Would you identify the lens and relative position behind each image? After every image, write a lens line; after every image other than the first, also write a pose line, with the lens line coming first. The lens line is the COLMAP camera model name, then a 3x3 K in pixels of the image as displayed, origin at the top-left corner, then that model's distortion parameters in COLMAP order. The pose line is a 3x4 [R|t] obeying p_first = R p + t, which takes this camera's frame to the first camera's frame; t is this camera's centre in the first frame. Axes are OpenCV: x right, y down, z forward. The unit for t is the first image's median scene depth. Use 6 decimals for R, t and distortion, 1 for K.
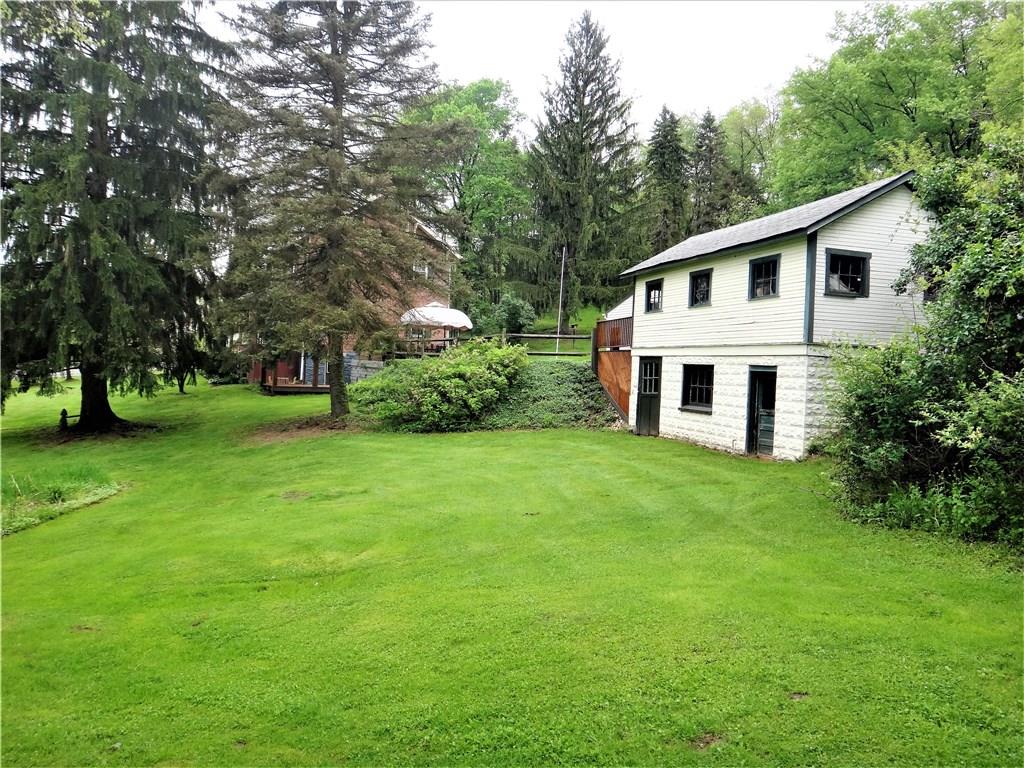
lens RADIAL K [[719.0, 0, 512.5], [0, 719.0, 380.2], [0, 0, 1]] dist [-0.034554, -0.004389]
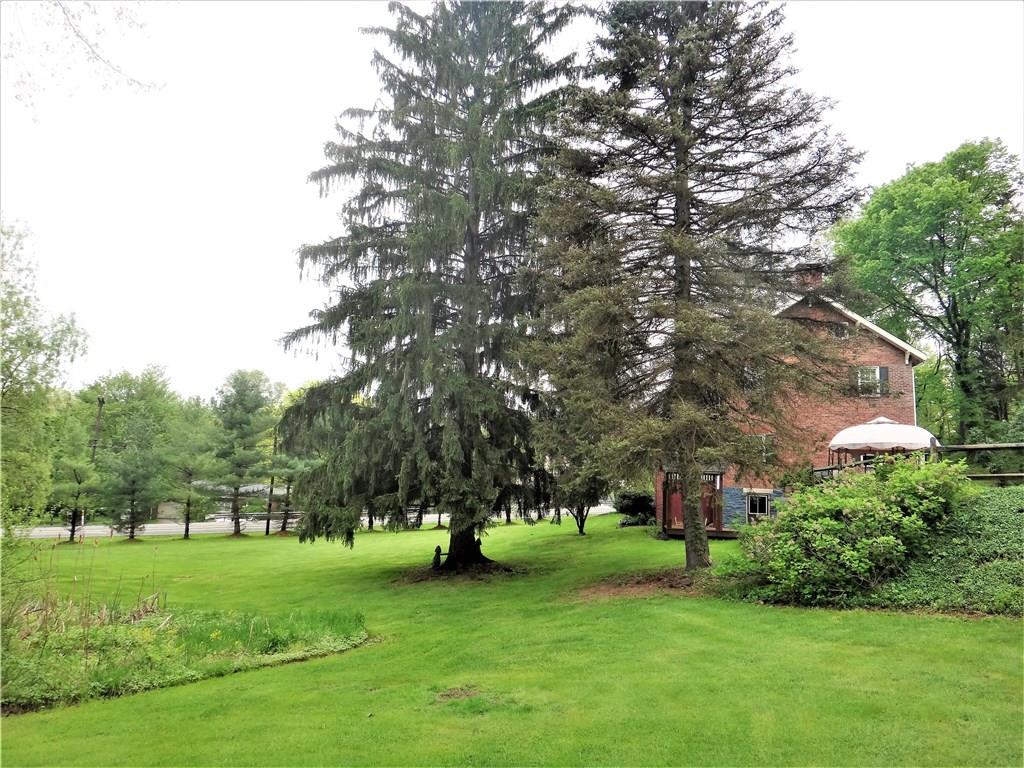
lens RADIAL K [[719.0, 0, 512.5], [0, 719.0, 380.2], [0, 0, 1]] dist [-0.034554, -0.004389]
pose [[0.770562, -0.104754, -0.628698, 0.108920], [-0.023598, 0.981036, -0.192385, 0.005612], [0.636928, 0.163081, 0.753477, 0.337901]]
